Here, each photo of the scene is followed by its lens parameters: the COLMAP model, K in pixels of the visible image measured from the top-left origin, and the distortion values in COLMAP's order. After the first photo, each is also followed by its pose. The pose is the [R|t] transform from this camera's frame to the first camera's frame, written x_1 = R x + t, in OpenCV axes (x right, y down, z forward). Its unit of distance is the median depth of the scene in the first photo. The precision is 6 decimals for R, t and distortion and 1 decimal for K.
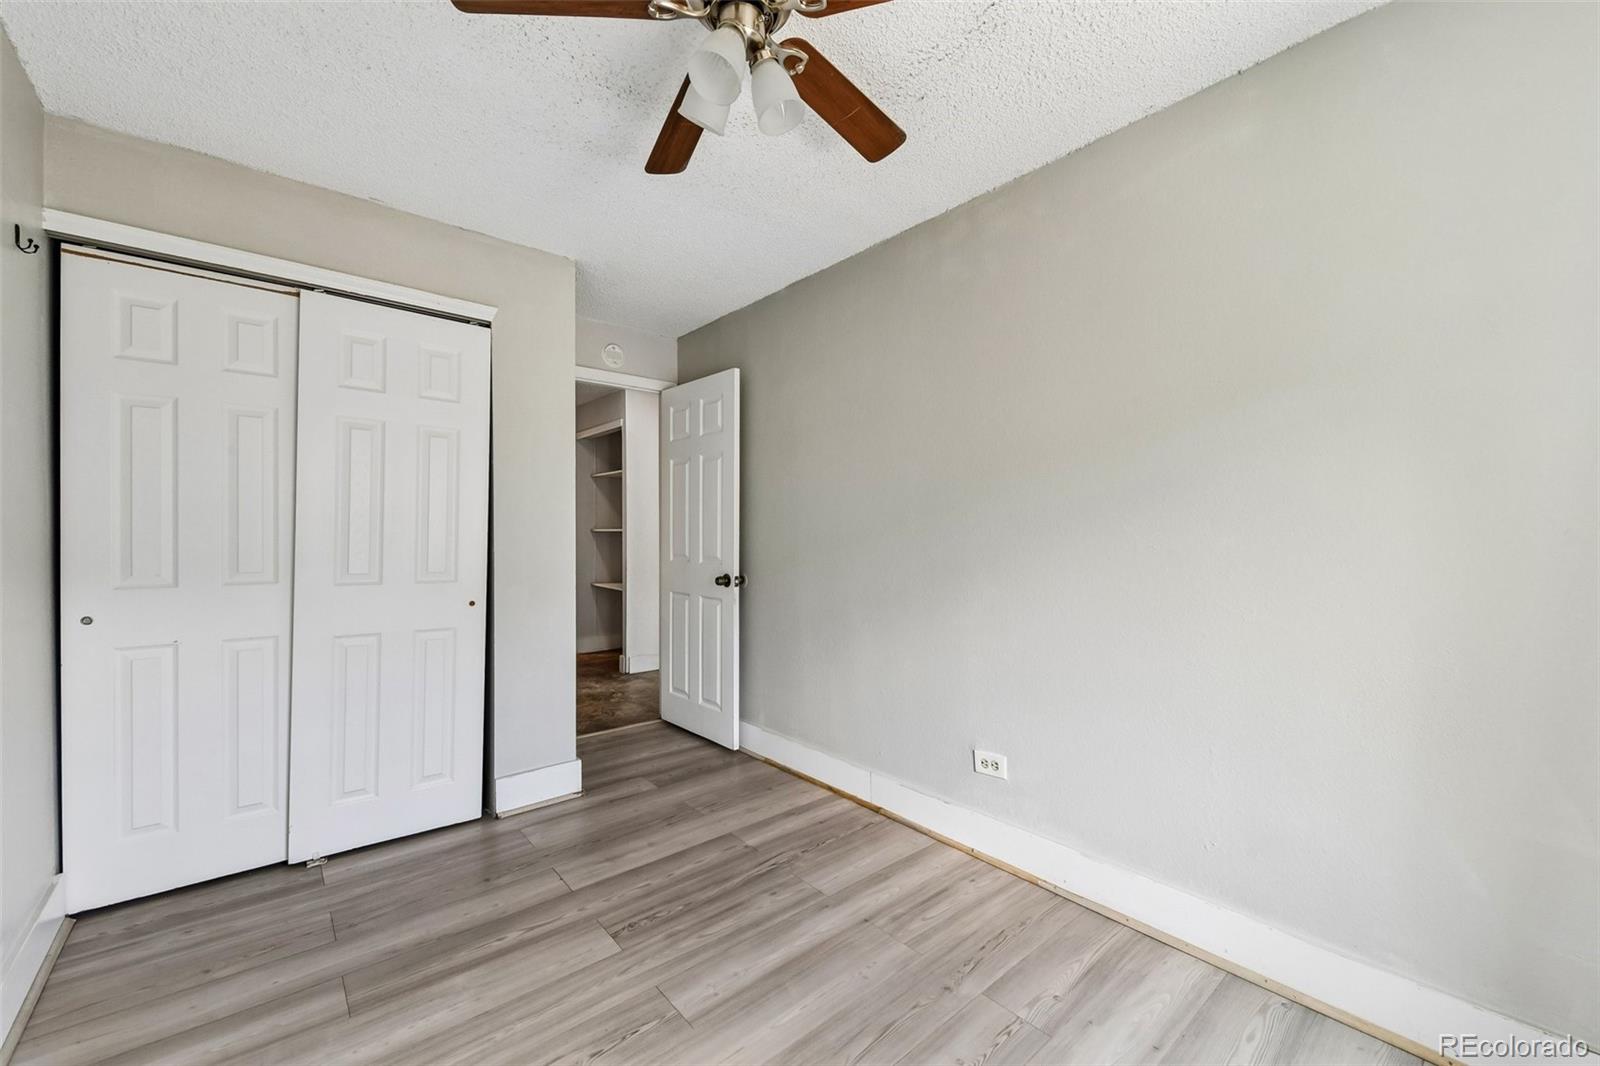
lens RADIAL K [[637.7, 0, 802.0], [0, 637.7, 531.1], [0, 0, 1]] dist [0.013049, -0.007731]
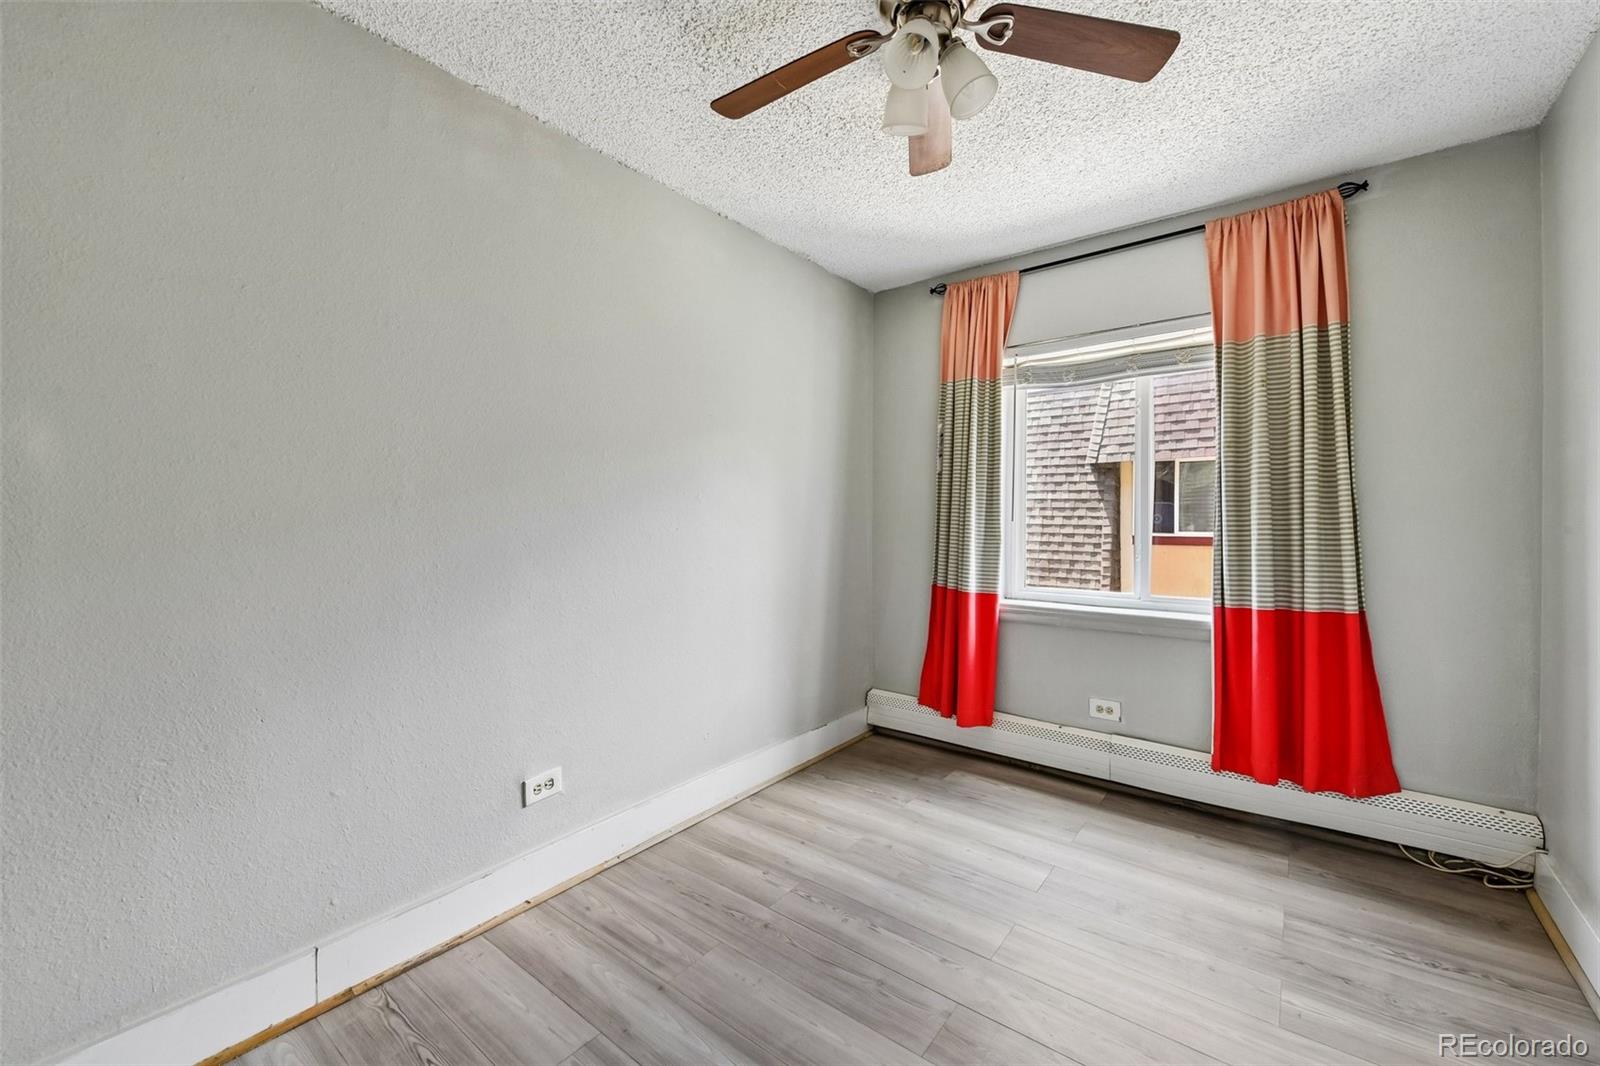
lens RADIAL K [[637.7, 0, 808.9], [0, 637.7, 525.0], [0, 0, 1]] dist [0.013049, -0.007731]
pose [[-0.219739, -0.006135, 0.975539, -0.730615], [-0.003573, 0.999979, 0.005484, 0.006140], [-0.975552, -0.002280, -0.219756, 0.979211]]
